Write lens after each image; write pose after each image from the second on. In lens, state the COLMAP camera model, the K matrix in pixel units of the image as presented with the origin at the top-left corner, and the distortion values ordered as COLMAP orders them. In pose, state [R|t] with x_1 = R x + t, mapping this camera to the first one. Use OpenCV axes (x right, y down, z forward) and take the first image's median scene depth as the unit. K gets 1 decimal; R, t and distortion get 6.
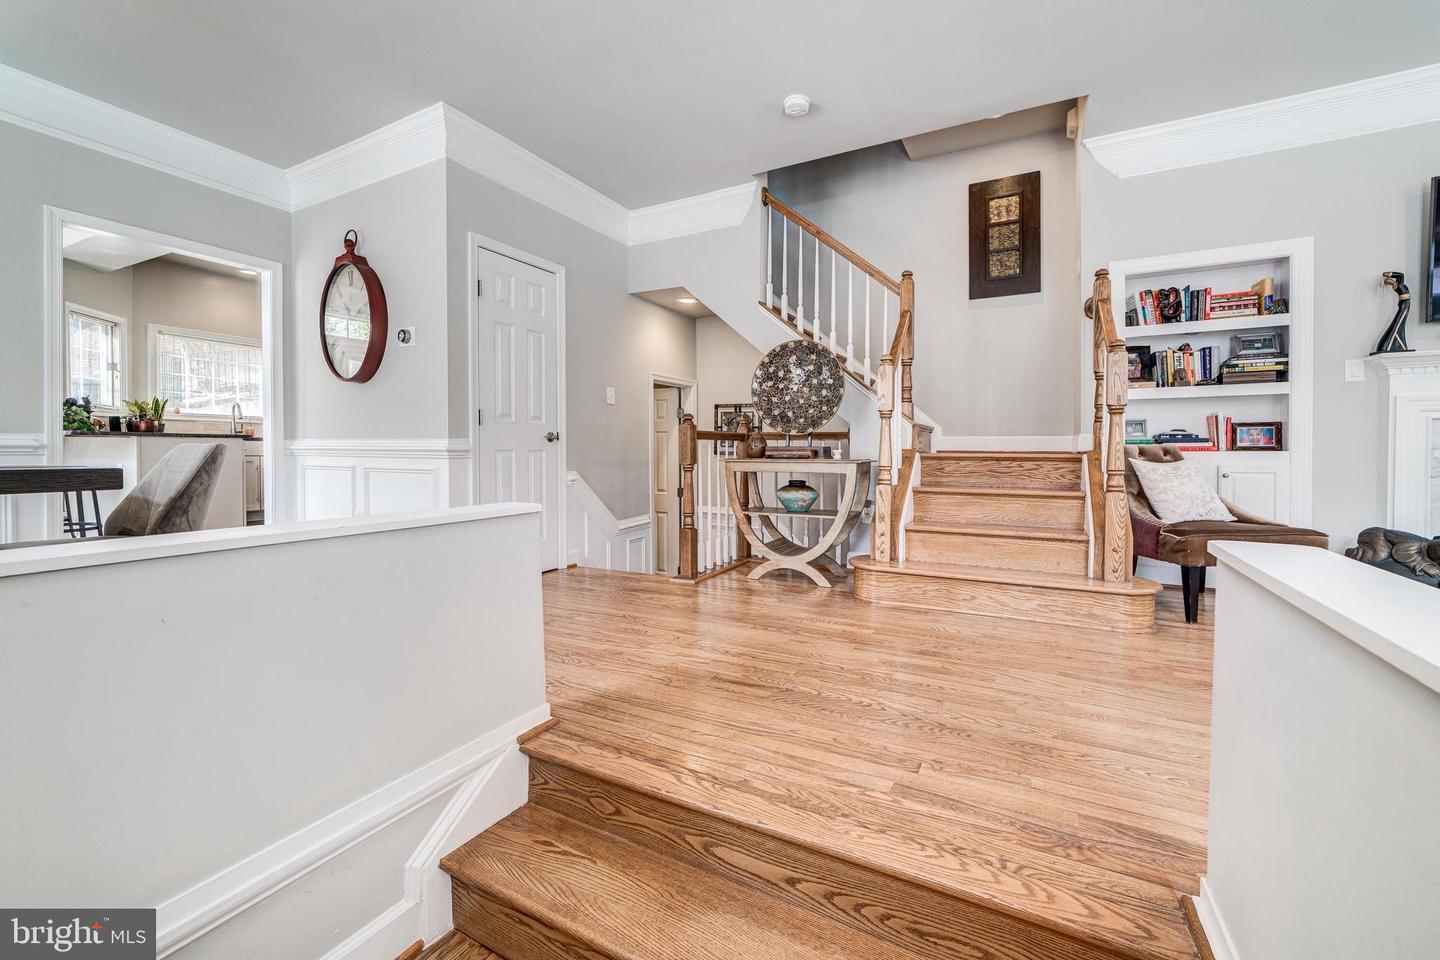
lens RADIAL K [[570.3, 0, 765.4], [0, 570.3, 458.1], [0, 0, 1]] dist [-0.038971, 0.023030]
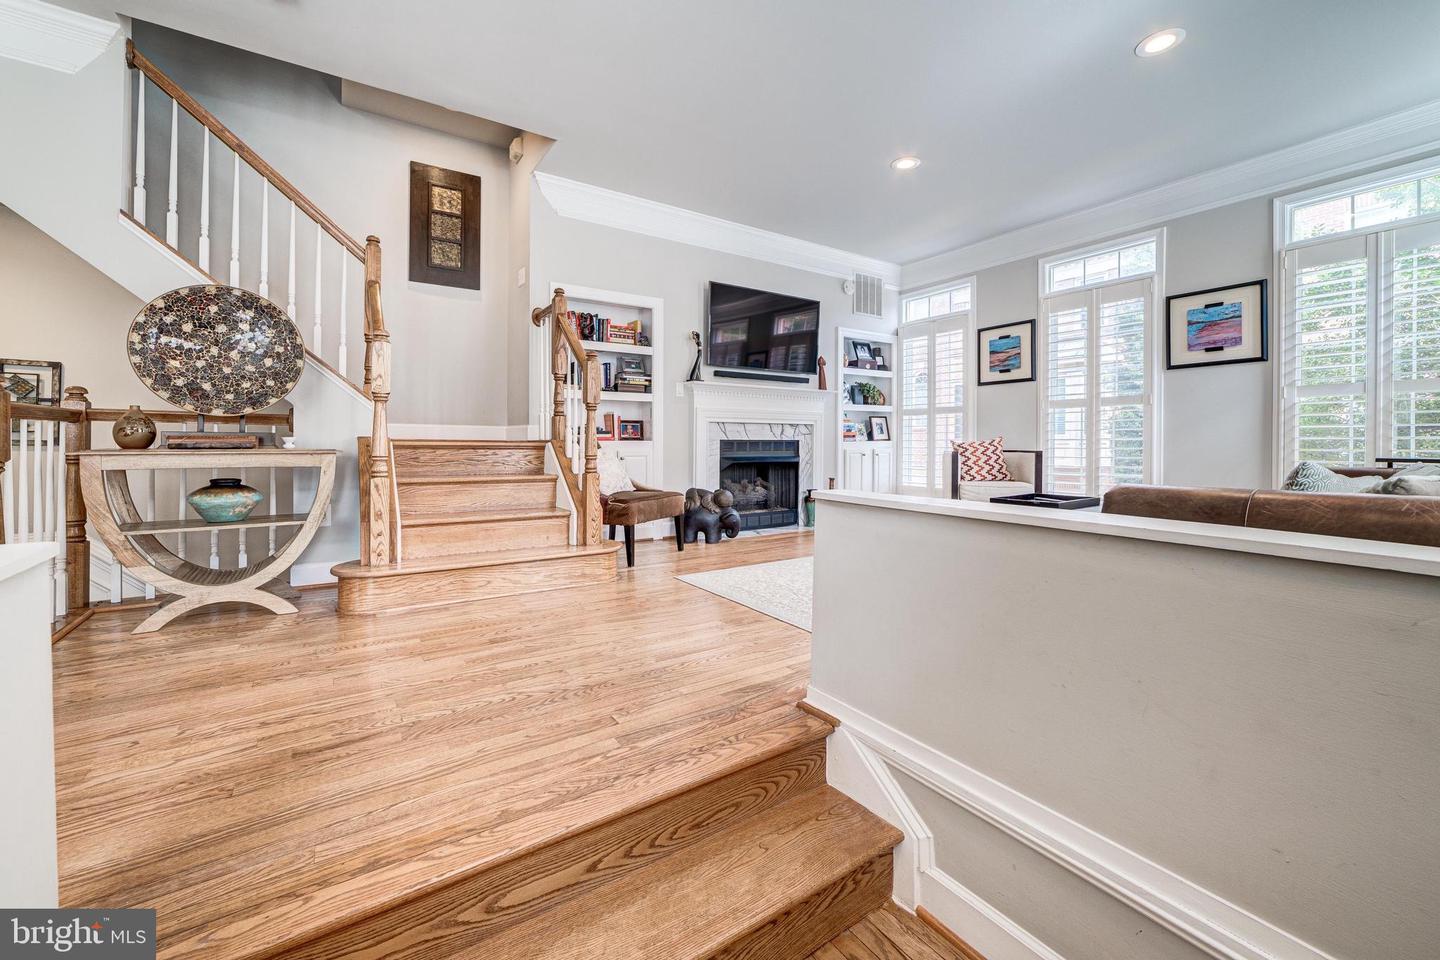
lens RADIAL K [[562.3, 0, 716.2], [0, 562.3, 435.8], [0, 0, 1]] dist [-0.001678, 0.000520]
pose [[0.505312, 0.009513, 0.862884, -0.251056], [0.005185, 0.999888, -0.014059, -0.002698], [-0.862921, 0.011578, 0.505206, 0.100867]]
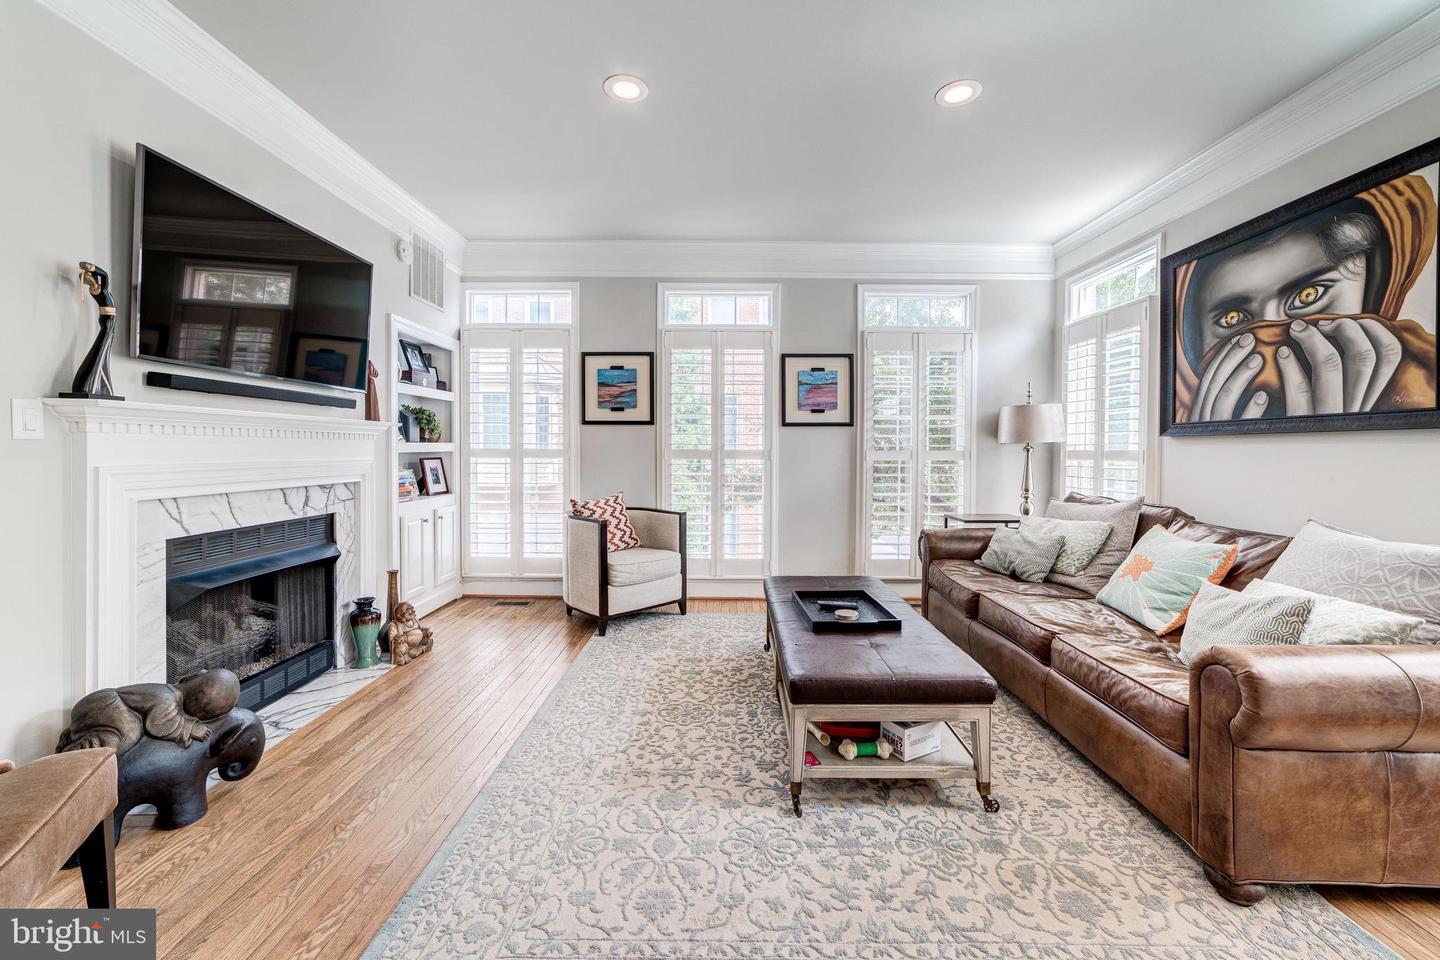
lens RADIAL K [[577.1, 0, 712.4], [0, 577.1, 463.0], [0, 0, 1]] dist [-0.045918, 0.009895]
pose [[-0.422833, -0.023300, 0.905908, 0.248943], [0.001643, 0.999648, 0.026478, -0.117318], [-0.906206, 0.012684, -0.422646, 0.575857]]
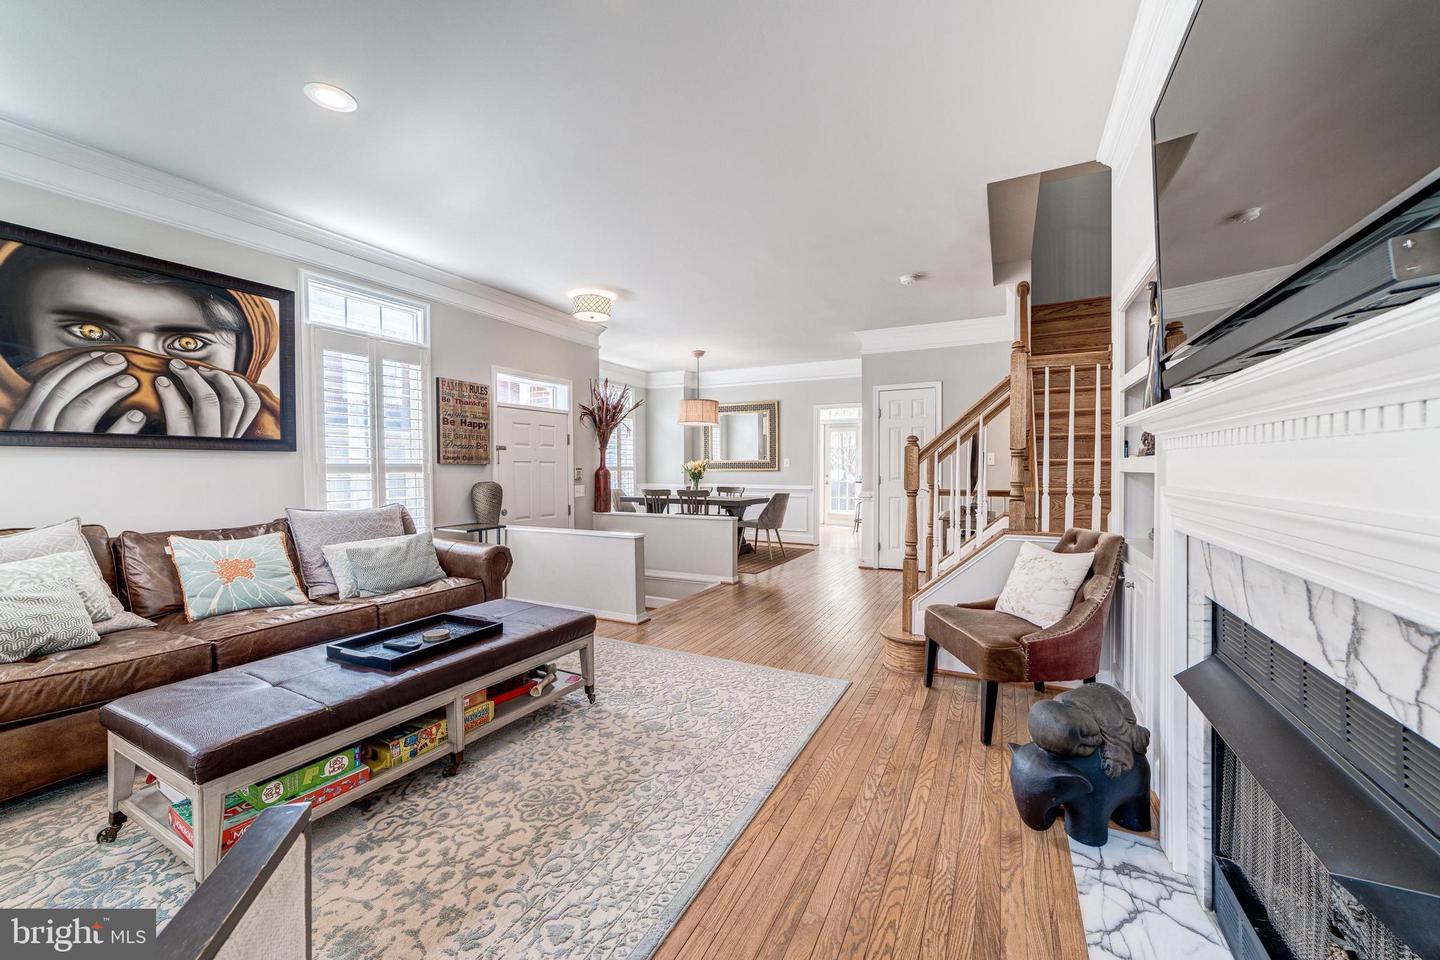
lens RADIAL K [[569.4, 0, 708.7], [0, 569.4, 475.2], [0, 0, 1]] dist [-0.026405, 0.000316]
pose [[-0.038073, 0.009818, -0.999227, 1.534029], [-0.007753, 0.999919, 0.010120, -0.109456], [0.999245, 0.008132, -0.037994, 0.473091]]
